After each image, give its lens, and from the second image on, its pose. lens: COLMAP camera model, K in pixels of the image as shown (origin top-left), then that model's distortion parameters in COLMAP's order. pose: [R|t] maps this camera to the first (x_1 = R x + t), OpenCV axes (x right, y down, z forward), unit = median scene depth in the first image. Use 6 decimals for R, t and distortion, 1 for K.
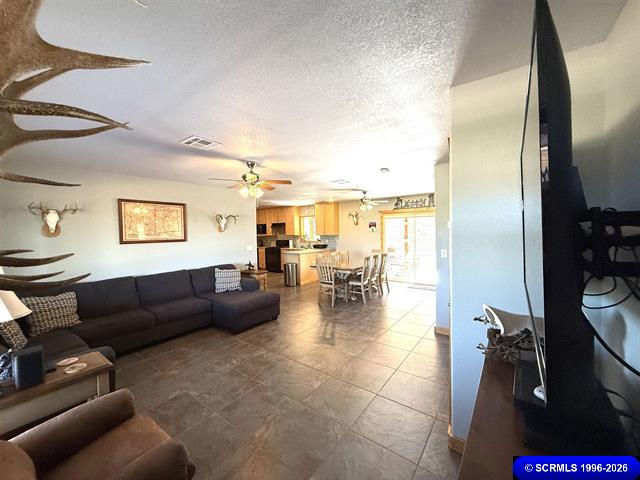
lens RADIAL K [[254.7, 0, 317.8], [0, 254.7, 238.9], [0, 0, 1]] dist [0.000195, -0.000016]
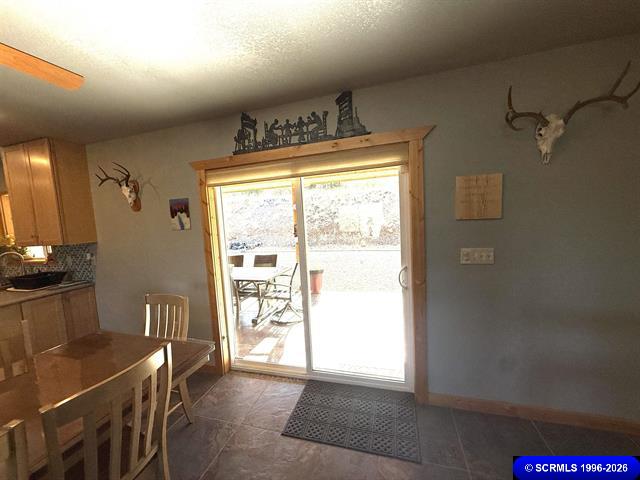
lens RADIAL K [[254.7, 0, 317.8], [0, 254.7, 238.9], [0, 0, 1]] dist [0.000195, -0.000016]
pose [[0.942054, -0.066485, 0.328806, 0.276818], [0.053836, 0.997422, 0.047436, -0.022432], [-0.331112, -0.026986, 0.943205, 0.652261]]
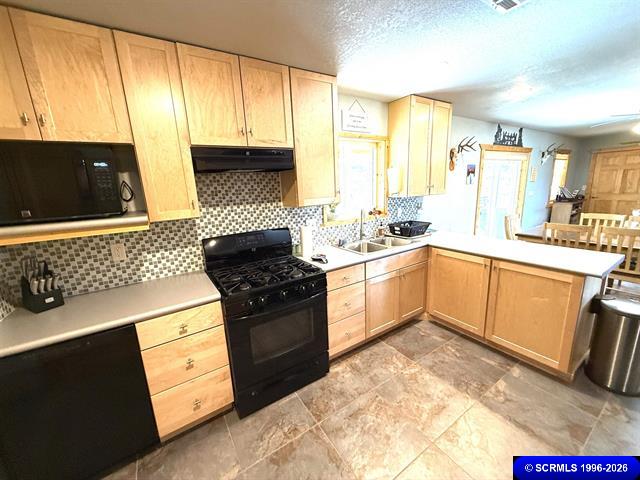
lens RADIAL K [[254.7, 0, 317.8], [0, 254.7, 238.9], [0, 0, 1]] dist [0.000195, -0.000016]
pose [[0.357527, -0.193683, 0.913598, -0.413850], [0.066288, 0.981054, 0.182042, -0.034057], [-0.931547, -0.004524, 0.363592, 1.126642]]
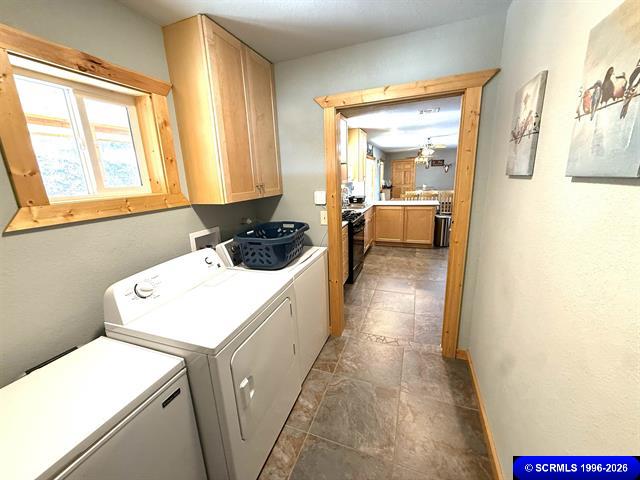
lens RADIAL K [[254.7, 0, 317.8], [0, 254.7, 238.9], [0, 0, 1]] dist [0.000195, -0.000016]
pose [[-0.263486, -0.204906, 0.942650, -0.678097], [0.072846, 0.970164, 0.231248, -0.036237], [-0.961909, 0.129598, -0.240698, 1.441541]]
